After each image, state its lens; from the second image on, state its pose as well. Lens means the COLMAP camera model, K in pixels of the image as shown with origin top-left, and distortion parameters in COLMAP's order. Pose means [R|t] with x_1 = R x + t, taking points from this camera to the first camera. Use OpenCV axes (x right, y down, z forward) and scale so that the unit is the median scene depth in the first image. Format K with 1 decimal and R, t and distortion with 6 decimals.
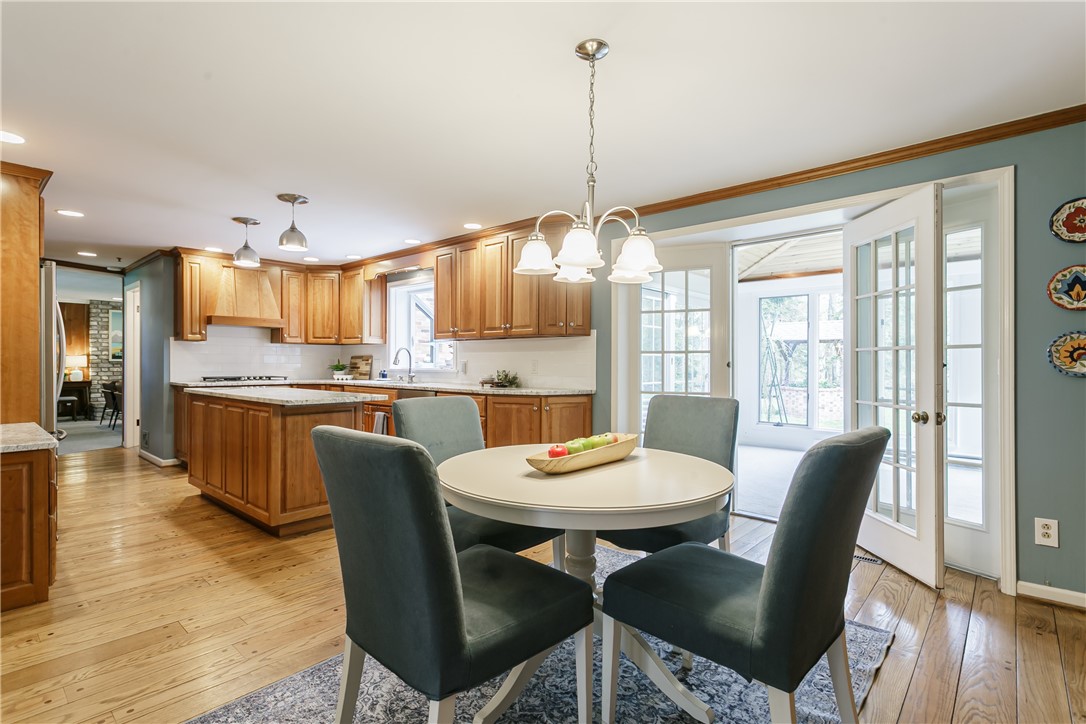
lens RADIAL K [[518.2, 0, 534.6], [0, 518.2, 361.4], [0, 0, 1]] dist [-0.002488, 0.002331]
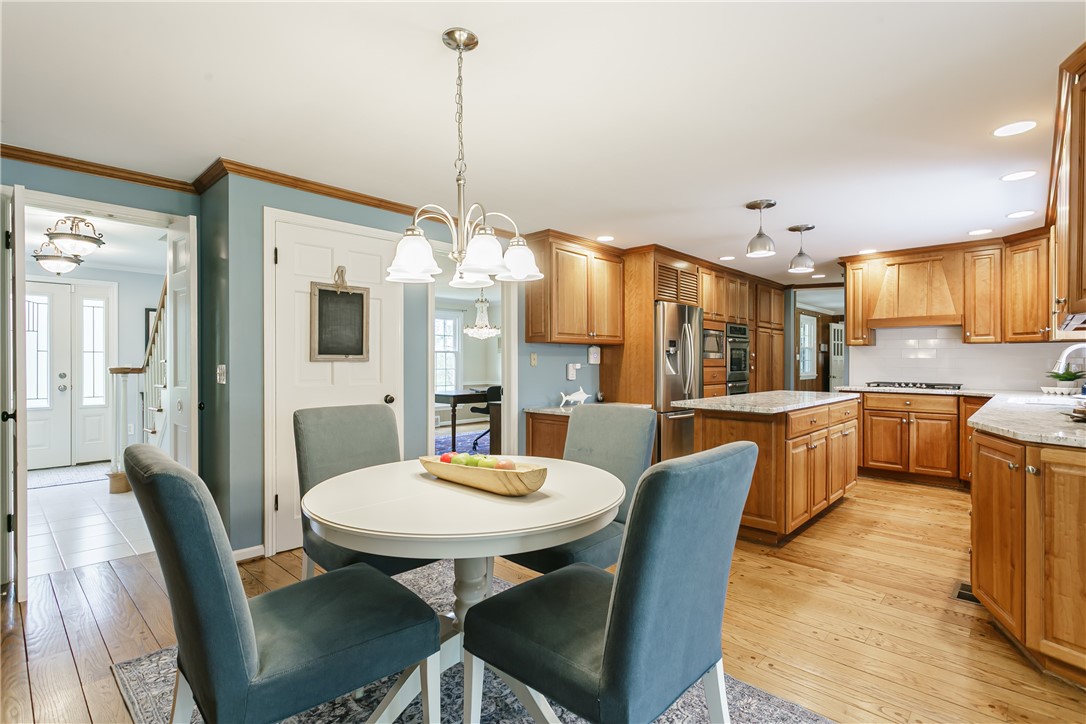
lens RADIAL K [[518.2, 0, 548.0], [0, 518.2, 363.9], [0, 0, 1]] dist [-0.002488, 0.002331]
pose [[-0.009677, -0.000322, -0.999953, 0.362321], [-0.000392, 1.000000, -0.000318, -0.003756], [0.999953, 0.000389, -0.009677, 0.407485]]
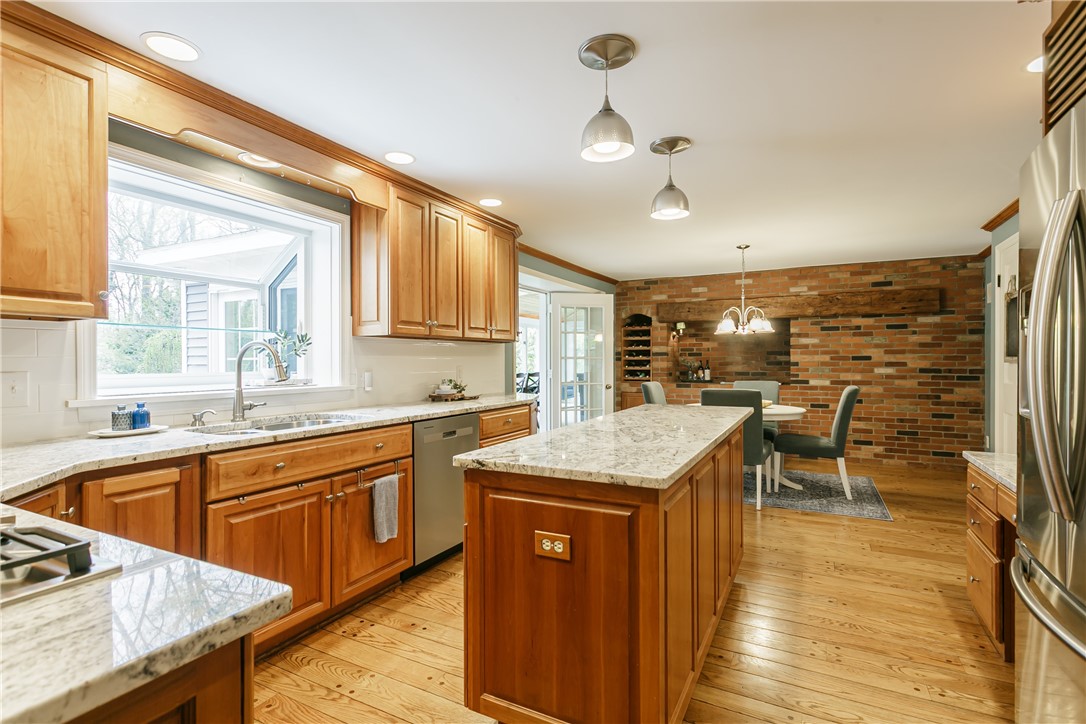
lens RADIAL K [[518.2, 0, 540.6], [0, 518.2, 361.6], [0, 0, 1]] dist [-0.002488, 0.002331]
pose [[-0.238734, -0.001116, 0.971084, -0.761221], [0.003036, 0.999994, 0.001896, -0.011863], [-0.971080, 0.003401, -0.238729, 0.912171]]
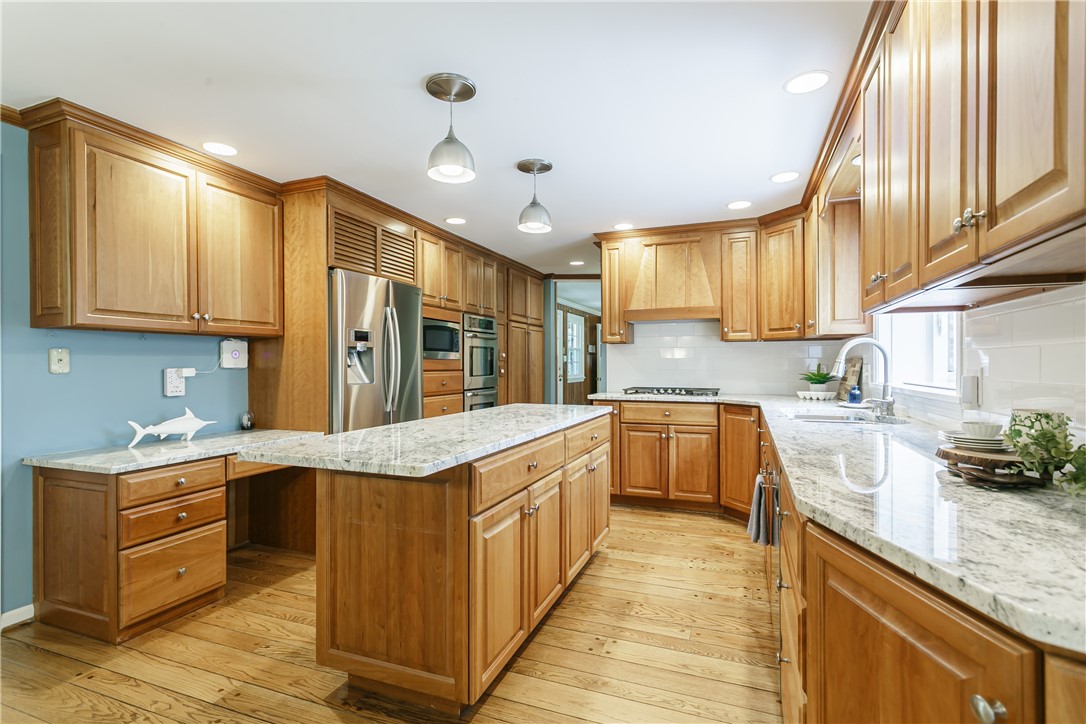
lens RADIAL K [[518.2, 0, 547.6], [0, 518.2, 364.1], [0, 0, 1]] dist [-0.002488, 0.002331]
pose [[0.368766, -0.006166, -0.929502, 0.068876], [0.006052, 0.999973, -0.004232, -0.004181], [0.929503, -0.004064, 0.368793, 0.601927]]
